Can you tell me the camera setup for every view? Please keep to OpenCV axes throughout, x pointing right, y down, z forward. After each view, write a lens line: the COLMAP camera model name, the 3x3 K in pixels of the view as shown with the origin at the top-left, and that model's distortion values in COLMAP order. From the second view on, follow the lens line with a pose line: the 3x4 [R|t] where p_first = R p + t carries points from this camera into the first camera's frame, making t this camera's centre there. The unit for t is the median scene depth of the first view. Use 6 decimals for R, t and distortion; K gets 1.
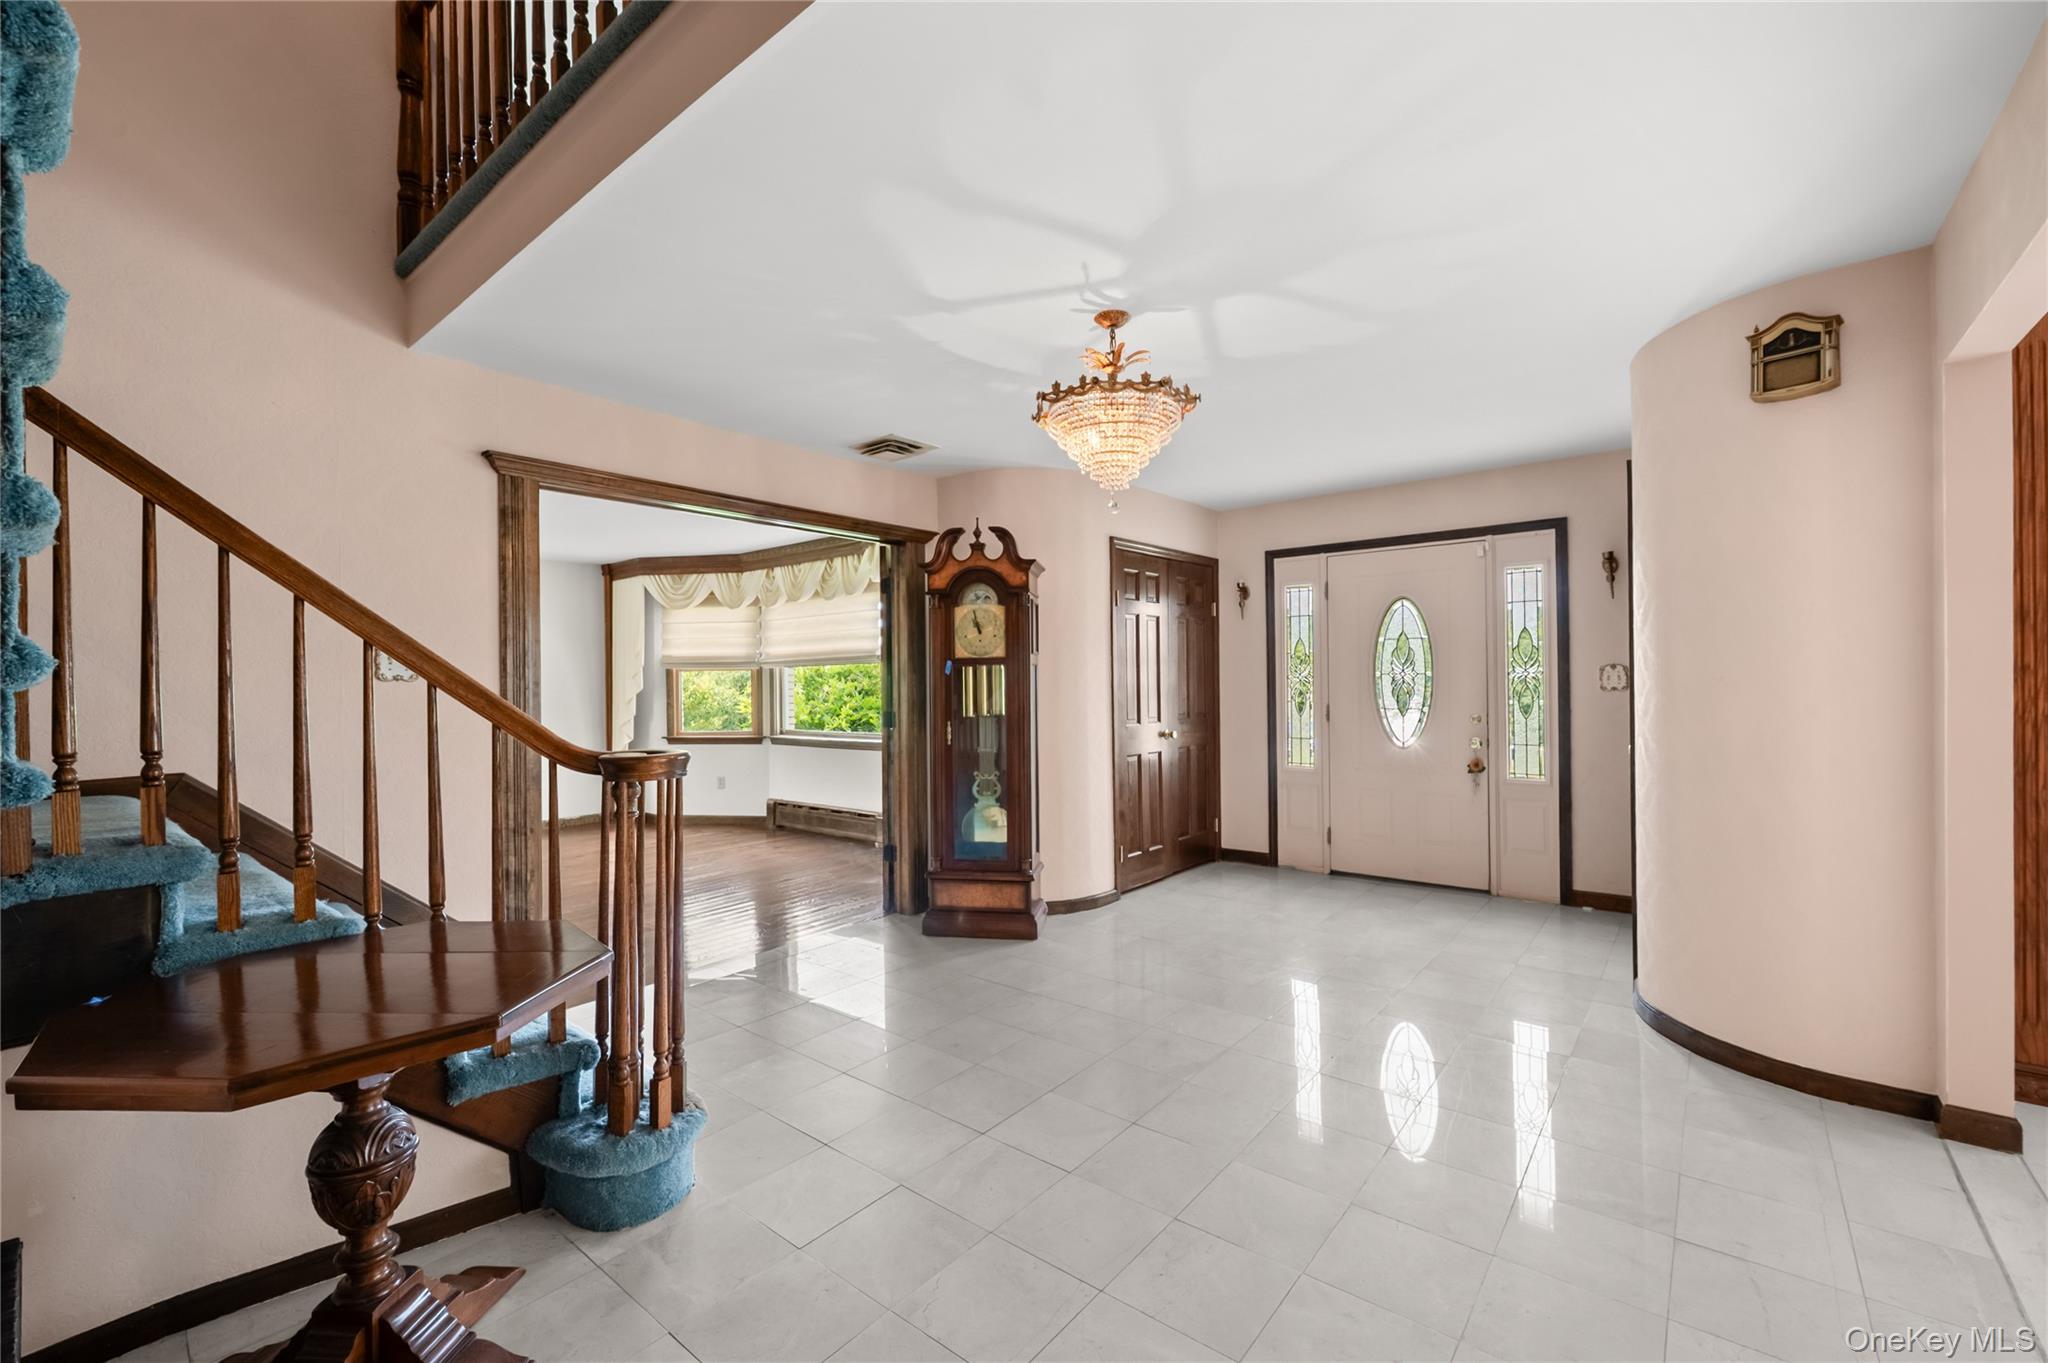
lens RADIAL K [[851.9, 0, 1028.8], [0, 851.9, 680.3], [0, 0, 1]] dist [-0.000553, 0.000126]
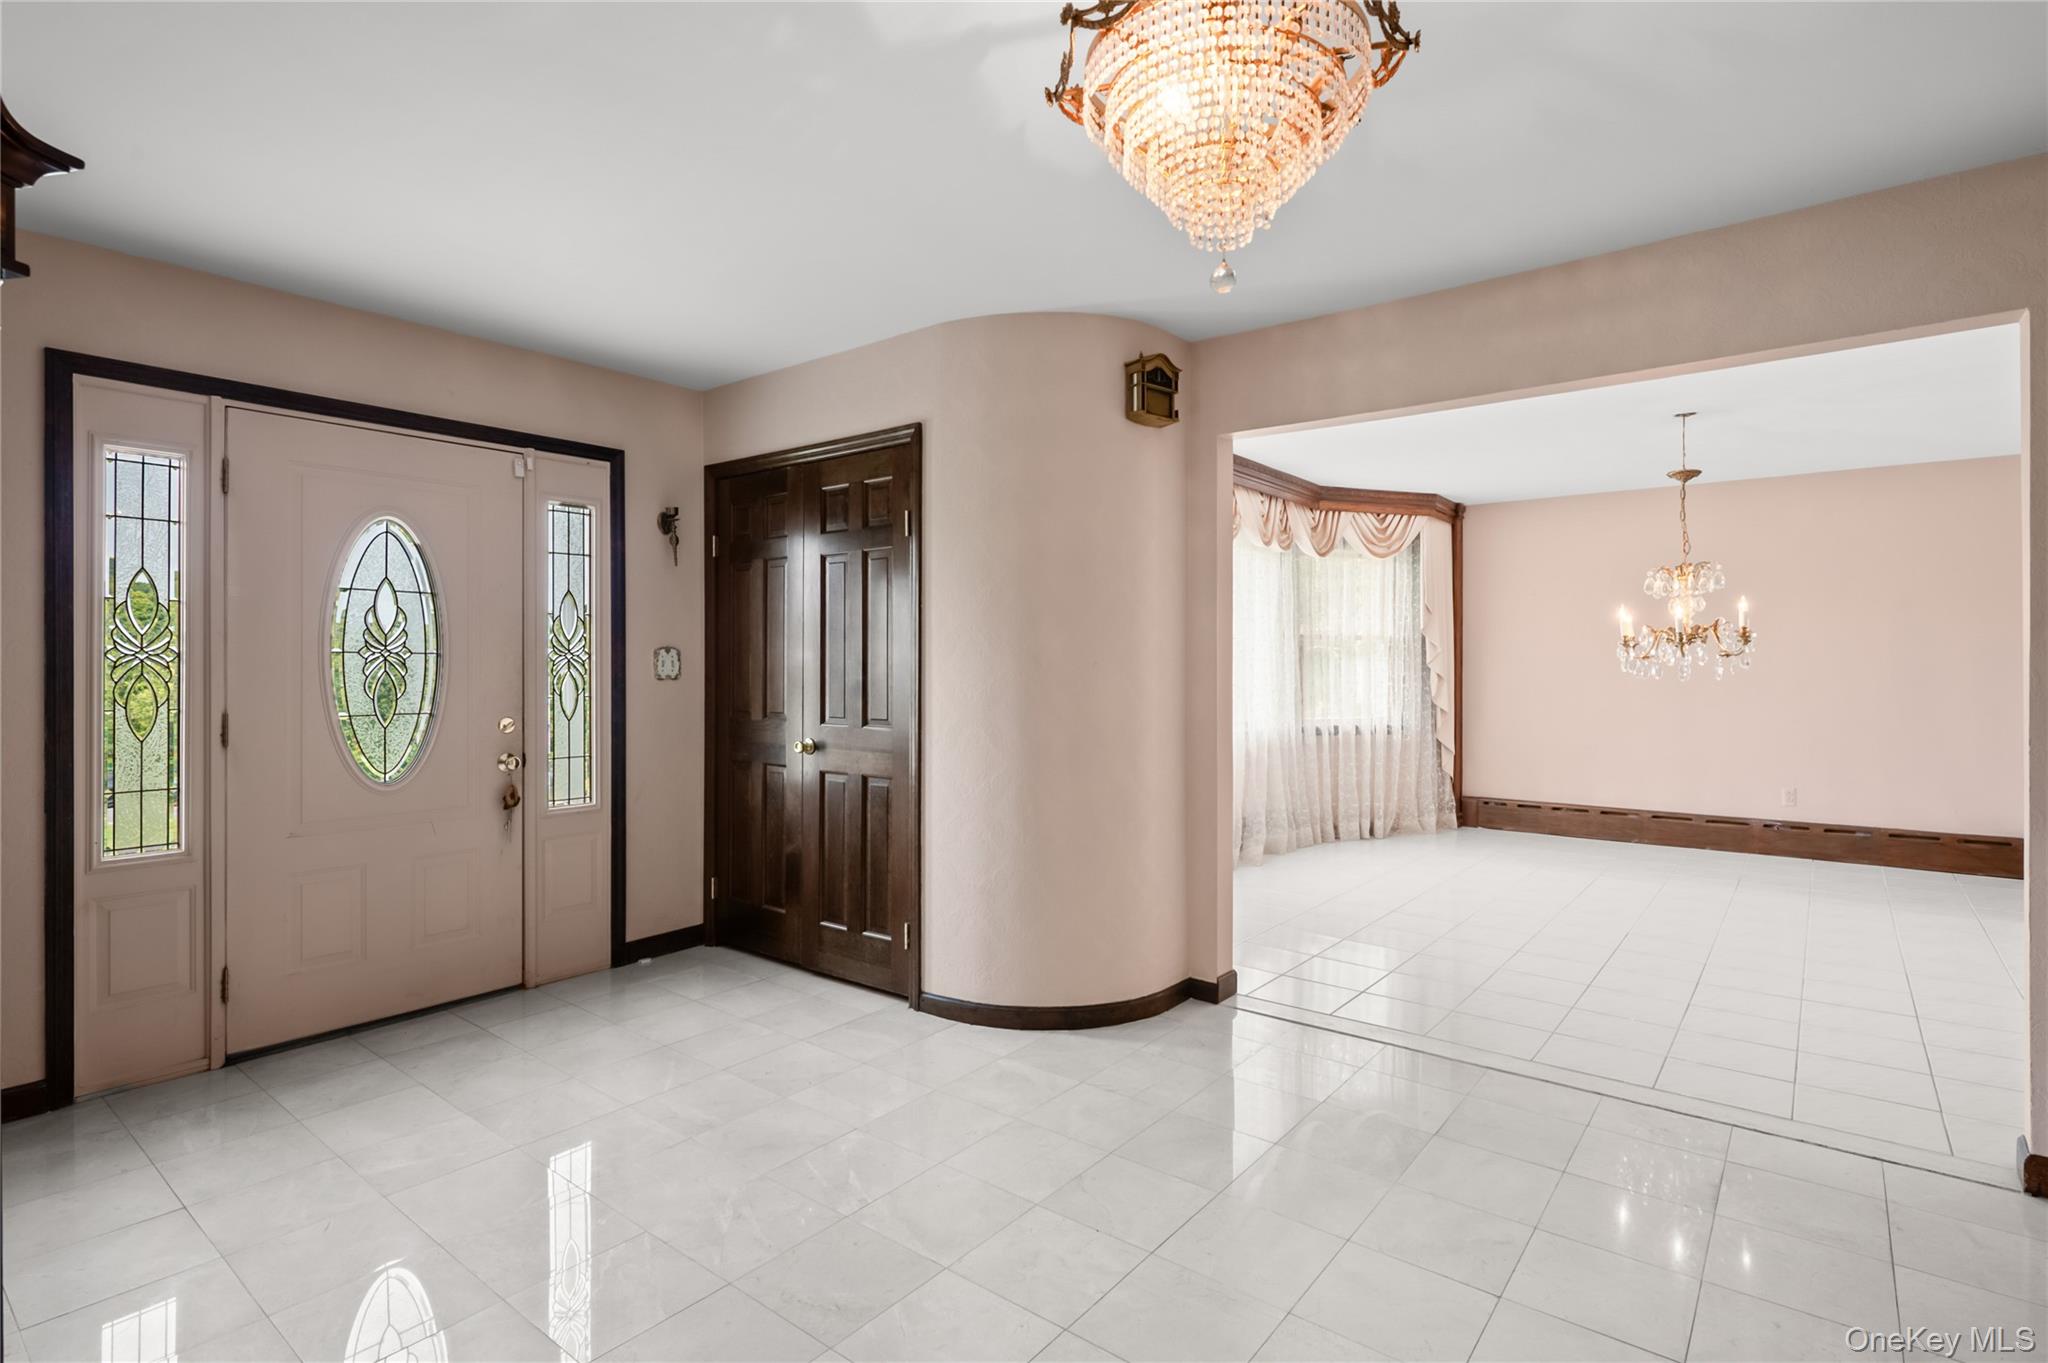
lens RADIAL K [[1003.0, 0, 1025.2], [0, 1003.0, 669.5], [0, 0, 1]] dist [-0.006180, -0.000937]
pose [[-0.013021, 0.005293, 0.999901, -0.245502], [-0.002984, 0.999981, -0.005333, 0.005847], [-0.999911, -0.003053, -0.013005, 0.618478]]
